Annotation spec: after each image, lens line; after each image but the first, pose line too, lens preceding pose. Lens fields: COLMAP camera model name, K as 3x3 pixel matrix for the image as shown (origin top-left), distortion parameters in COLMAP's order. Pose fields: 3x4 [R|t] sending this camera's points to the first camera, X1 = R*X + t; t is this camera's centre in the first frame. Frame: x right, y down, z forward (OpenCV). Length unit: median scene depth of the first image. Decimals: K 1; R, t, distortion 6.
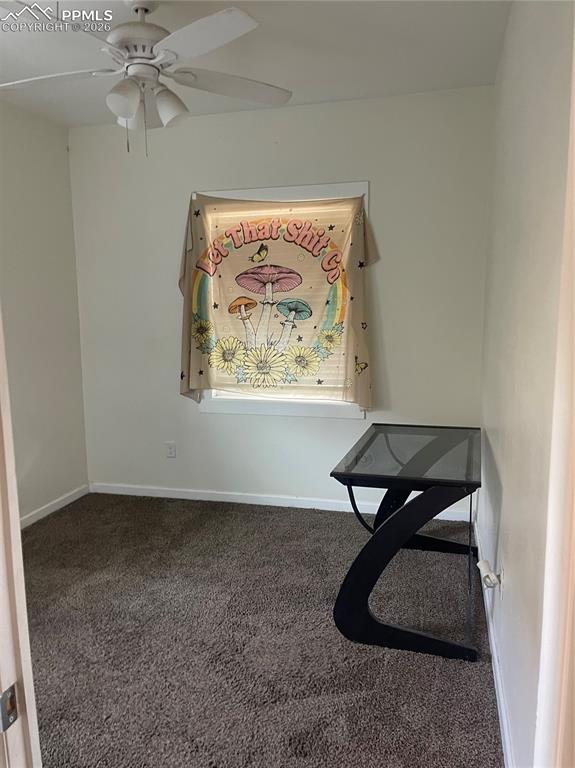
lens RADIAL K [[584.2, 0, 289.9], [0, 584.2, 384.8], [0, 0, 1]] dist [0.052676, -0.006803]
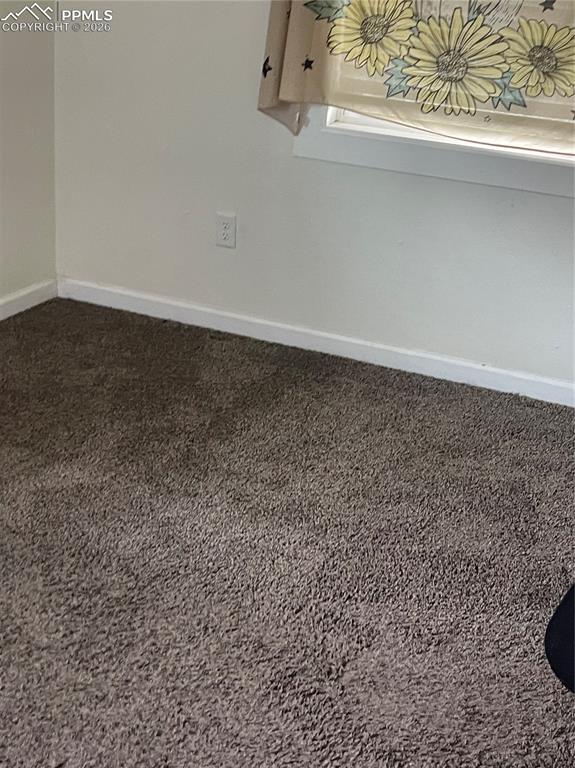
lens RADIAL K [[1121.4, 0, 287.2], [0, 1121.4, 384.9], [0, 0, 1]] dist [0.092342, 0.000000]
pose [[0.982944, 0.136448, -0.123299, -0.034971], [-0.103101, 0.964043, 0.244929, 0.006238], [0.152286, -0.228040, 0.961669, 0.143289]]
